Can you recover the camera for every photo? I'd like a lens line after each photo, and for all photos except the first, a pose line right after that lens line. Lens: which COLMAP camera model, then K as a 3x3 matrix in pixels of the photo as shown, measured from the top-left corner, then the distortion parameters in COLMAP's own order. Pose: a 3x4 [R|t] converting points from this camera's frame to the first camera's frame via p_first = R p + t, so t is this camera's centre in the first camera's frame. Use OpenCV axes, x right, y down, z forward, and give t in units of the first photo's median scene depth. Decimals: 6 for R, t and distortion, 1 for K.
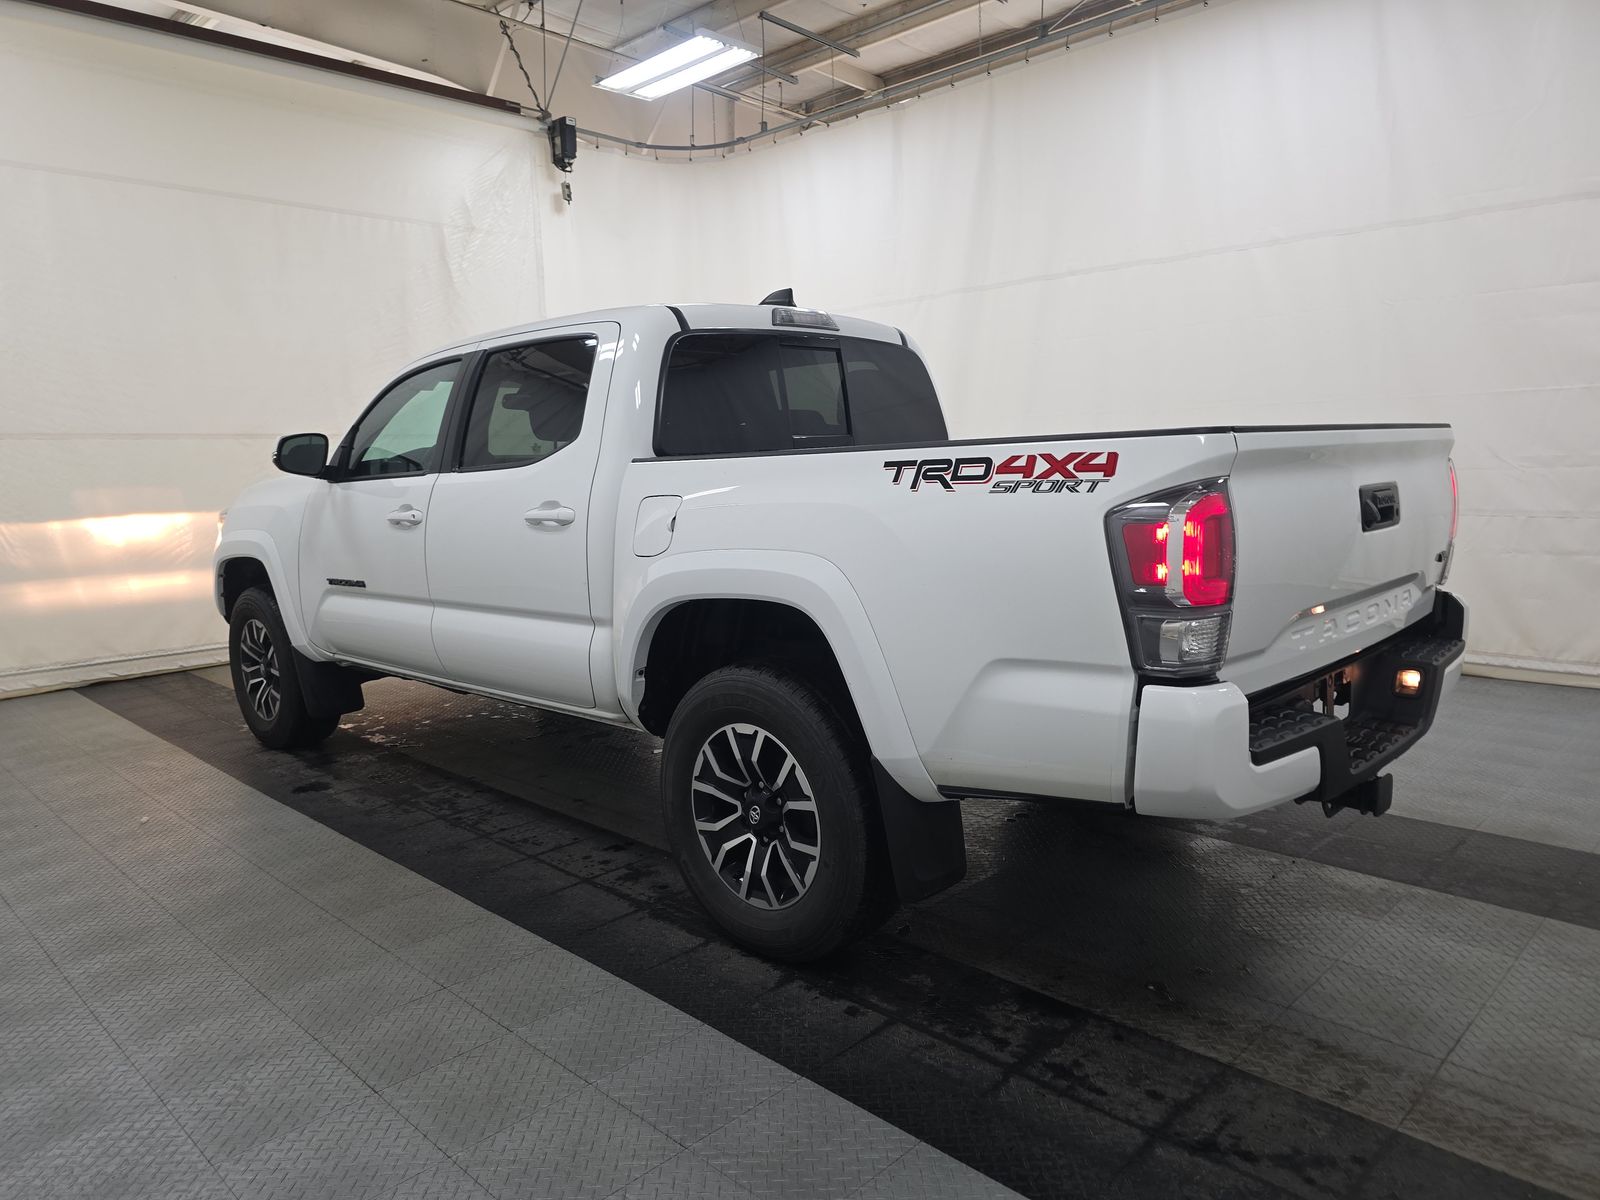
lens RADIAL K [[1083.1, 0, 800.0], [0, 1083.1, 600.0], [0, 0, 1]] dist [0.004207, 0.001528]
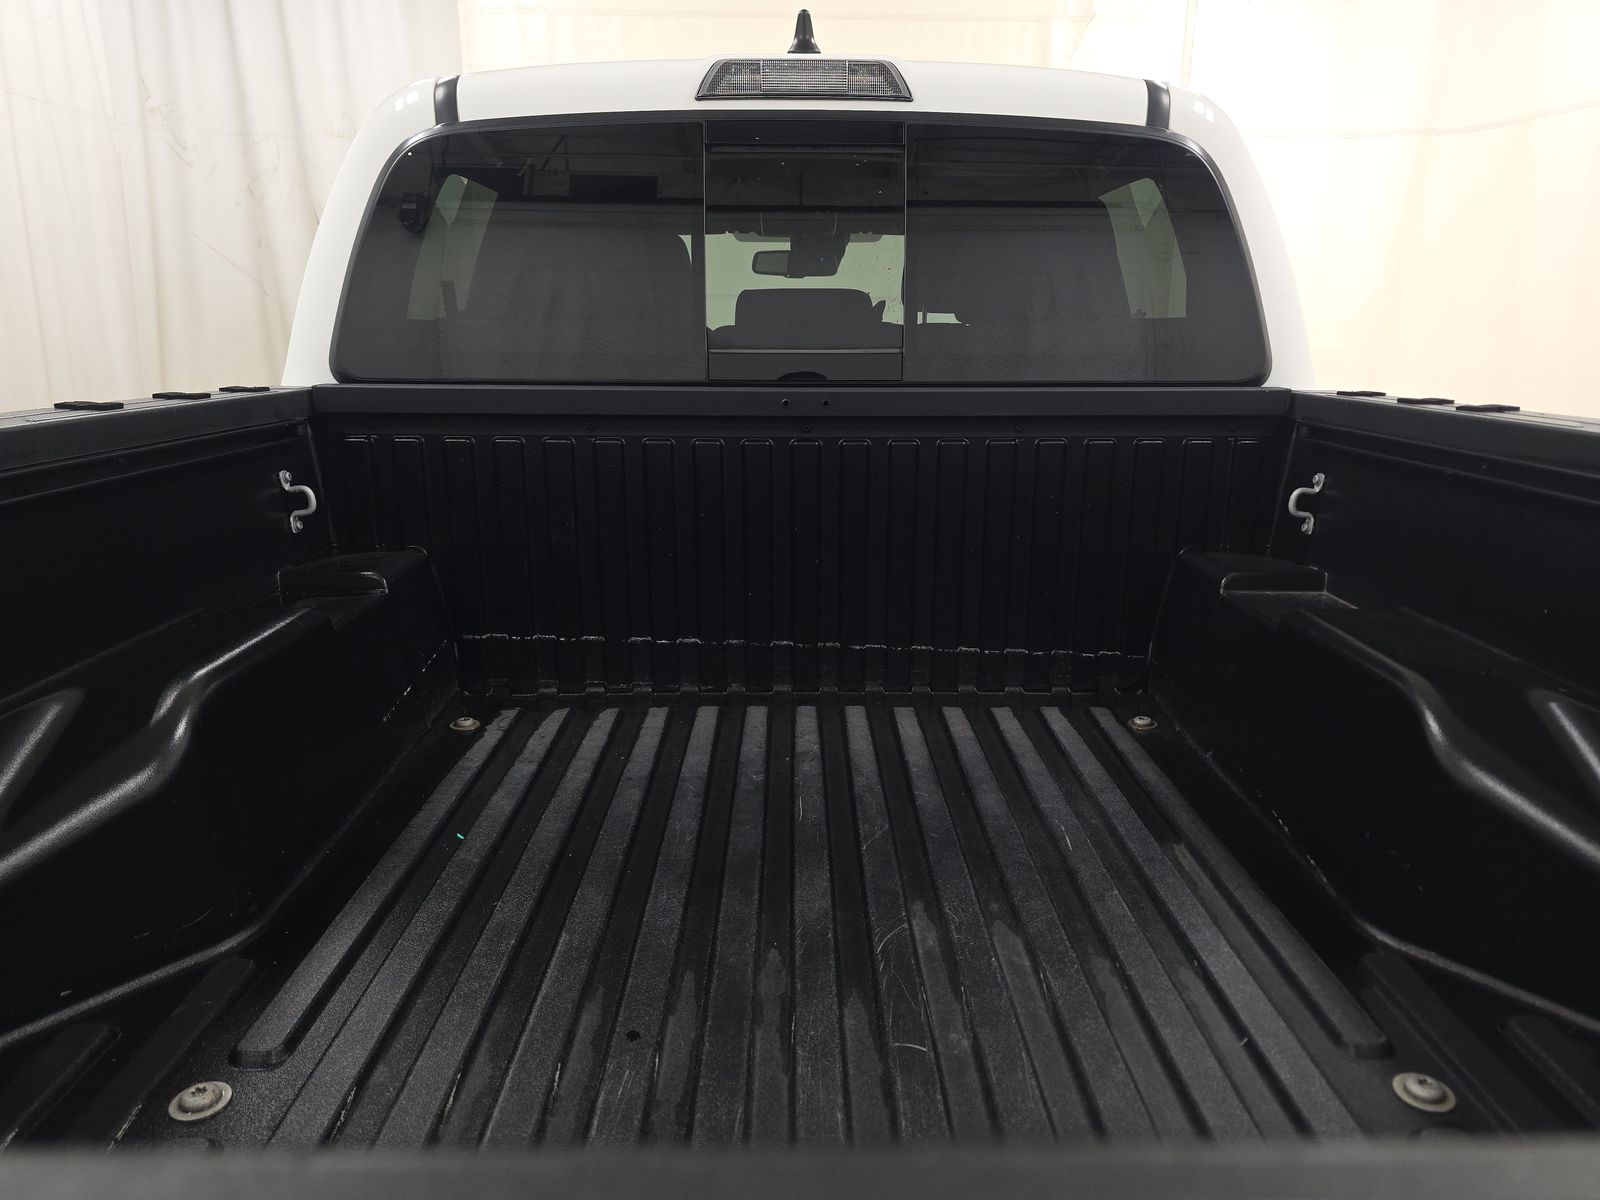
lens RADIAL K [[1083.1, 0, 800.0], [0, 1083.1, 600.0], [0, 0, 1]] dist [0.004207, 0.001528]
pose [[0.693349, 0.212060, -0.688693, 0.306373], [-0.118661, 0.976271, 0.181146, -0.114990], [0.710765, -0.043876, 0.702060, 0.593336]]
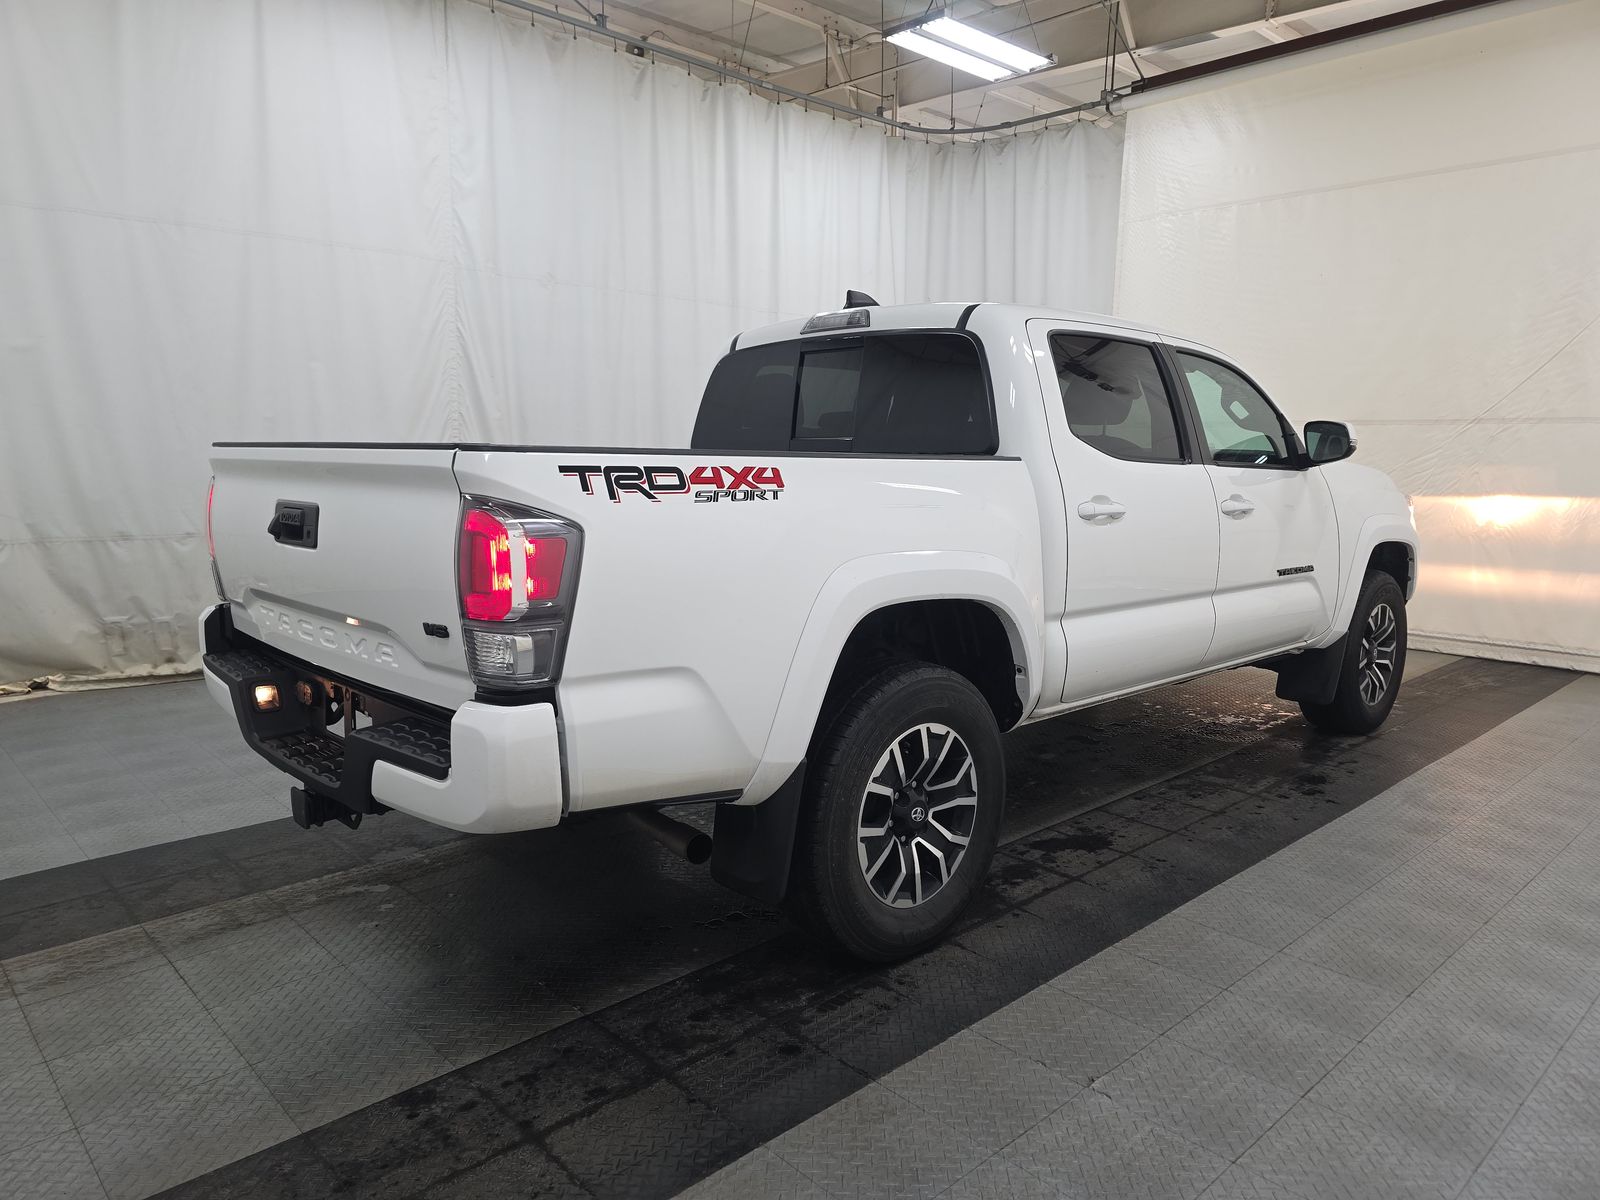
lens RADIAL K [[1083.0, 0, 800.0], [0, 1083.0, 600.0], [0, 0, 1]] dist [0.055787, -0.067174]
pose [[-0.059865, 0.160327, -0.985247, 0.913836], [-0.135638, 0.976556, 0.167154, -0.148851], [0.988948, 0.143644, -0.036716, 0.910343]]
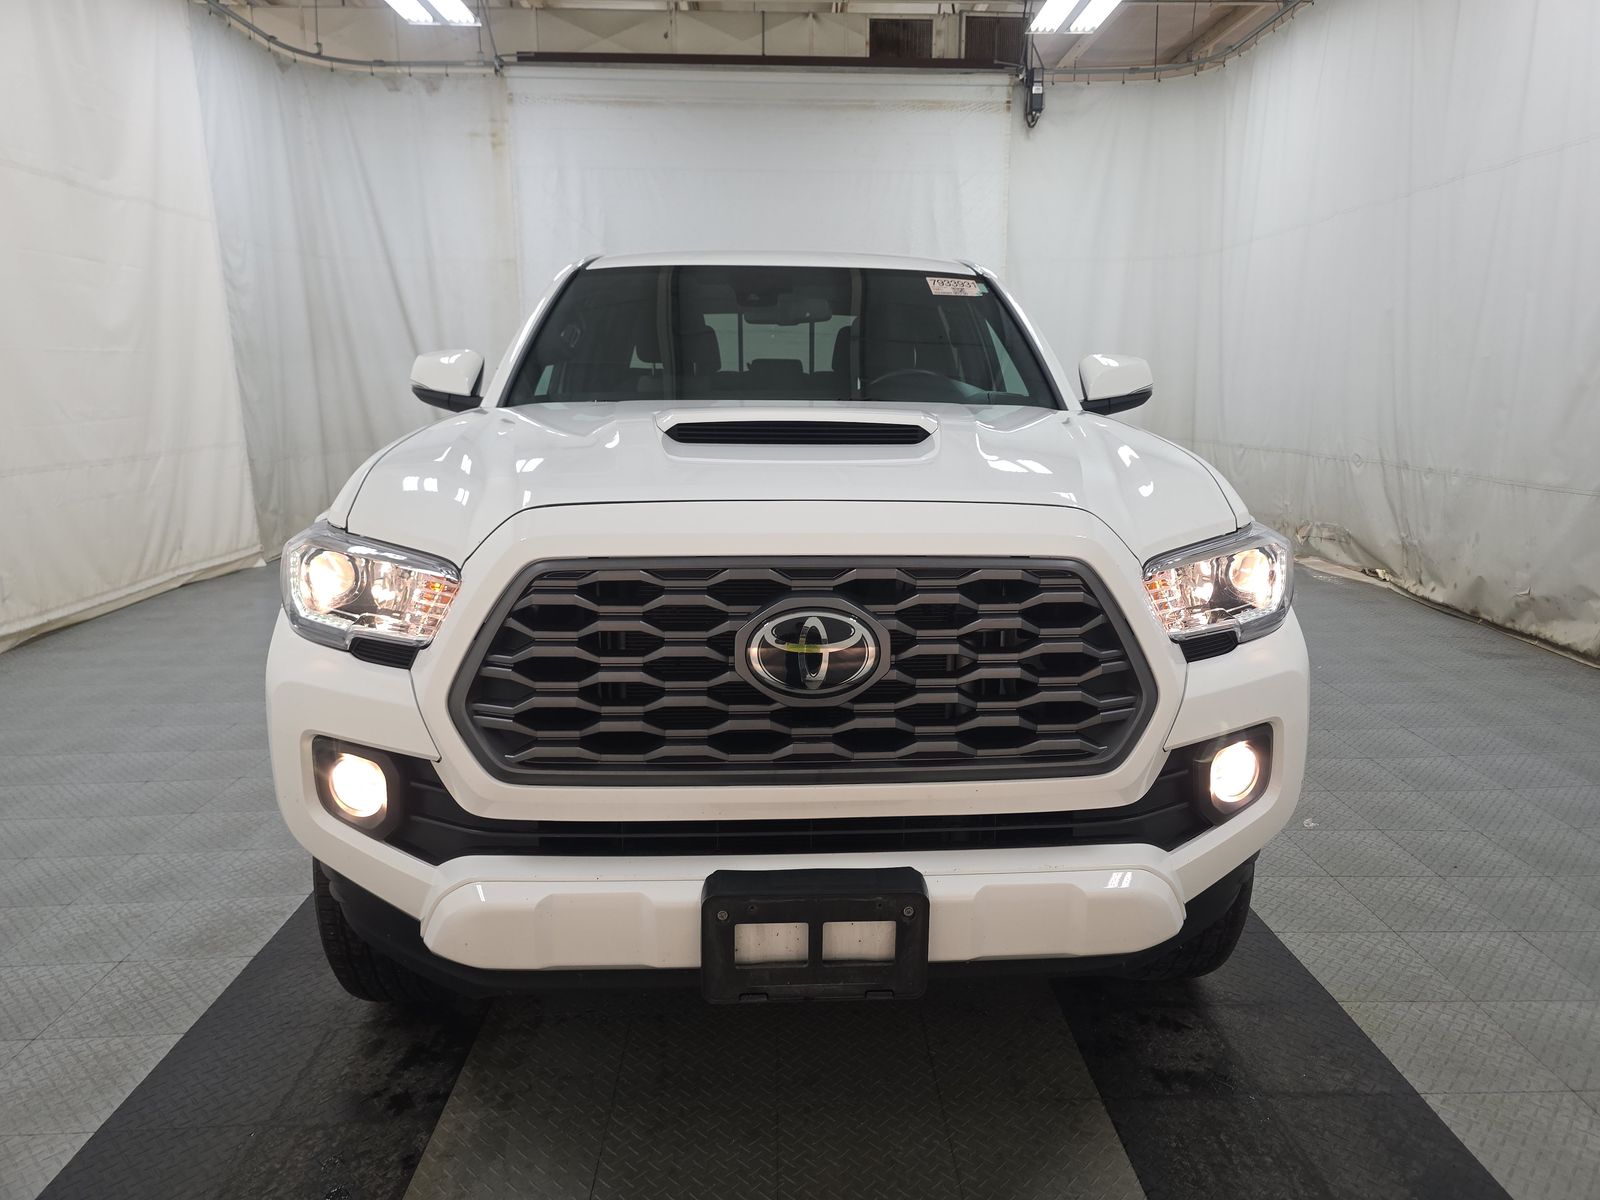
lens RADIAL K [[1079.5, 0, 826.1], [0, 1079.5, 602.5], [0, 0, 1]] dist [0.034510, -0.026101]
pose [[-0.722133, -0.116877, 0.681809, -0.799356], [0.105908, 0.955323, 0.275936, -0.220157], [-0.683599, 0.271471, -0.677493, 1.697701]]
